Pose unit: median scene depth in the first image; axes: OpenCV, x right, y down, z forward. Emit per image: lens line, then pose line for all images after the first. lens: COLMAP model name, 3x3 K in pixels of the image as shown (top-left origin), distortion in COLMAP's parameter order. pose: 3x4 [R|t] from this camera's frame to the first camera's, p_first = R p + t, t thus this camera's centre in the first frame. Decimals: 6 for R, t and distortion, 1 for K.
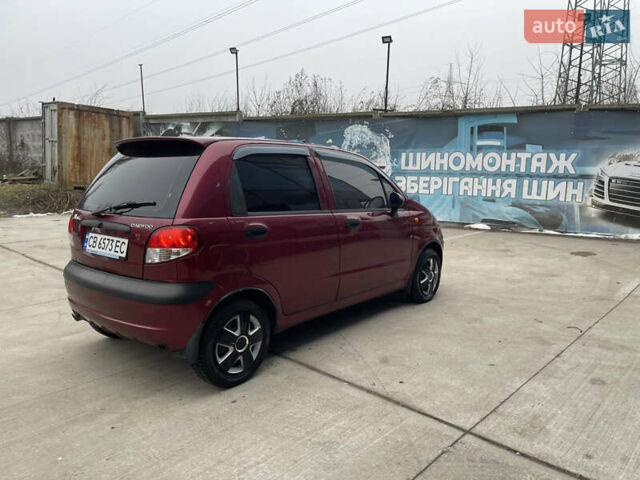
lens RADIAL K [[456.0, 0, 325.4], [0, 456.0, 239.1], [0, 0, 1]] dist [0.071072, -0.081787]
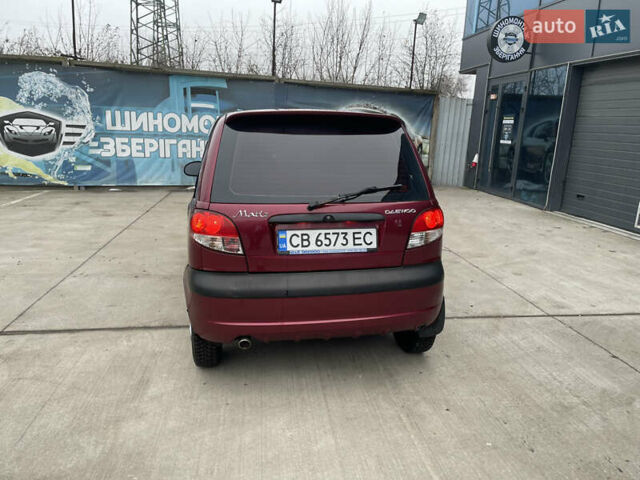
lens RADIAL K [[456.0, 0, 325.4], [0, 456.0, 239.1], [0, 0, 1]] dist [0.071072, -0.081787]
pose [[0.664671, -0.164656, 0.728767, -0.244764], [0.098820, 0.986218, 0.132695, -0.022881], [-0.740572, -0.016181, 0.671782, 0.098027]]
